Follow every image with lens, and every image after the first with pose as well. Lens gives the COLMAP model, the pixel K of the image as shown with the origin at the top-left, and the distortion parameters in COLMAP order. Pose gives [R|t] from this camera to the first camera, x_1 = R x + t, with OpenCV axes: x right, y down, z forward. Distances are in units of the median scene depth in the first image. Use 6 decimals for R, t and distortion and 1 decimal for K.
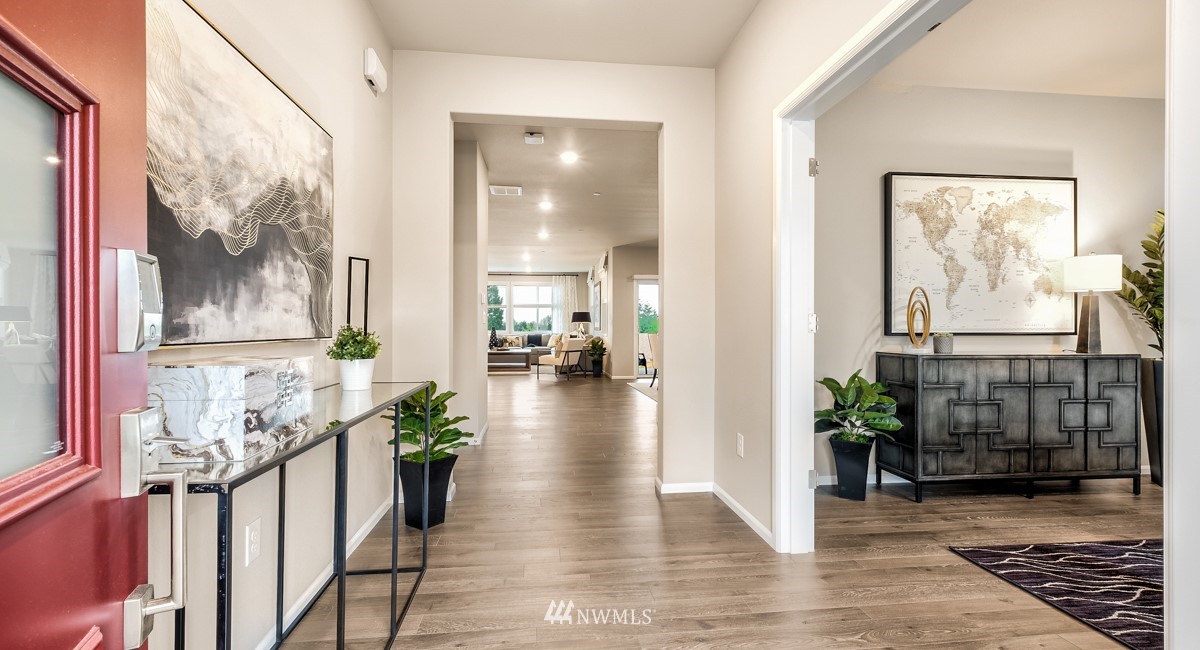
lens RADIAL K [[532.2, 0, 598.1], [0, 532.2, 328.3], [0, 0, 1]] dist [0.001940, 0.000171]
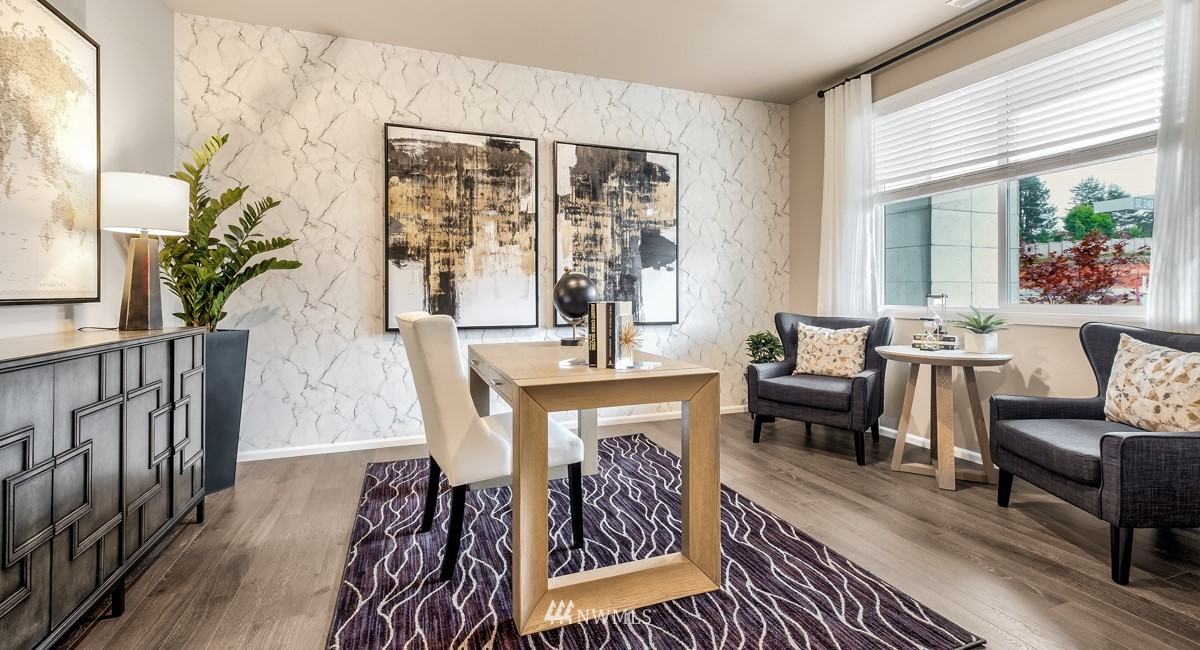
lens RADIAL K [[532.2, 0, 607.7], [0, 532.2, 296.0], [0, 0, 1]] dist [0.001940, 0.000171]
pose [[-0.243912, -0.004744, 0.969786, 0.176401], [-0.002790, 0.999987, 0.004190, 0.001666], [-0.969793, -0.001683, -0.243922, 0.637618]]
